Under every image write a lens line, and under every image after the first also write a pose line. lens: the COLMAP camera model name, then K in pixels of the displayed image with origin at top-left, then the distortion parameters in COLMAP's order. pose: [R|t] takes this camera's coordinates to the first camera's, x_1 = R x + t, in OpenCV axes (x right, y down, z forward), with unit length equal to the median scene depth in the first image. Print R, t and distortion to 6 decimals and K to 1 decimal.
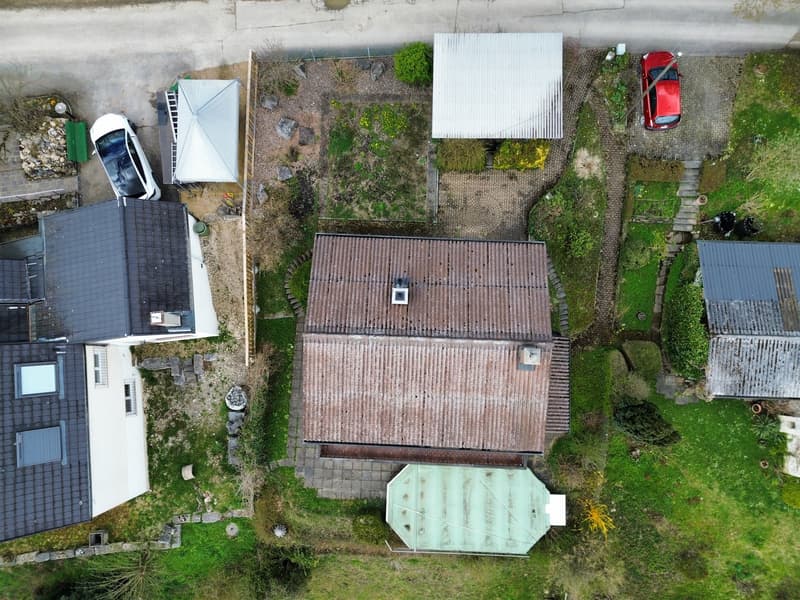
lens RADIAL K [[567.8, 0, 402.4], [0, 567.8, 301.0], [0, 0, 1]] dist [0.052633, -0.000055]
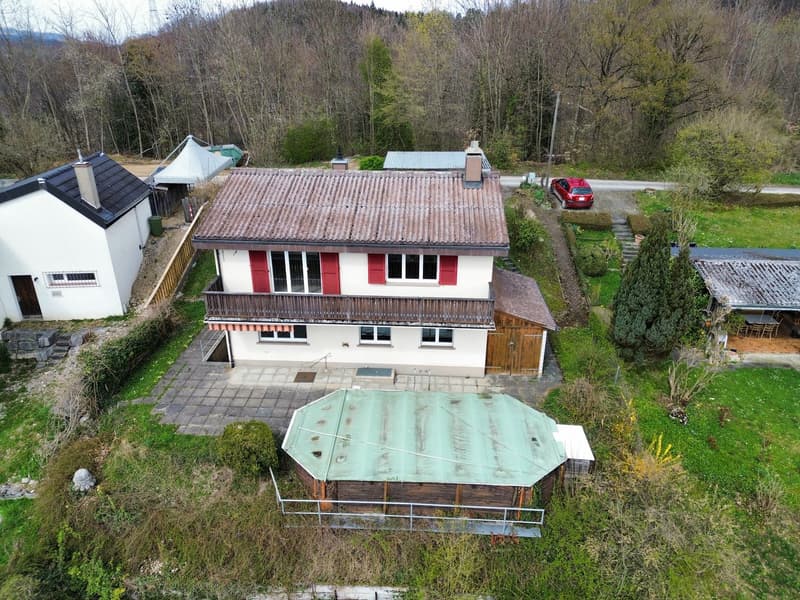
lens RADIAL K [[567.8, 0, 399.1], [0, 567.8, 300.0], [0, 0, 1]] dist [0.052633, -0.000055]
pose [[0.999851, 0.016301, -0.005626, 0.090573], [-0.013201, 0.513645, -0.857901, 0.800062], [-0.011095, 0.857848, 0.513784, 0.574922]]
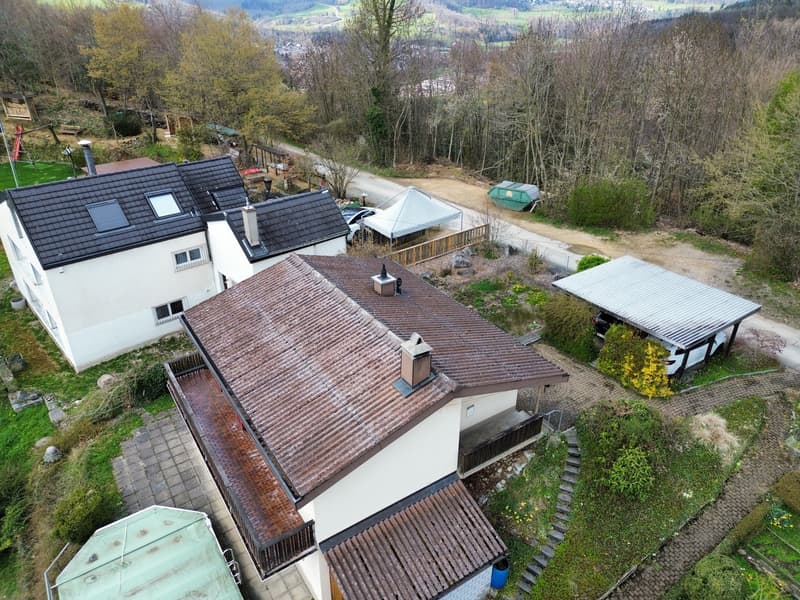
lens RADIAL K [[567.8, 0, 400.8], [0, 567.8, 300.8], [0, 0, 1]] dist [0.052633, -0.000055]
pose [[0.586162, 0.396030, -0.706805, 0.521944], [-0.805897, 0.374729, -0.458376, 0.311388], [0.083330, 0.838295, 0.538812, 0.468396]]
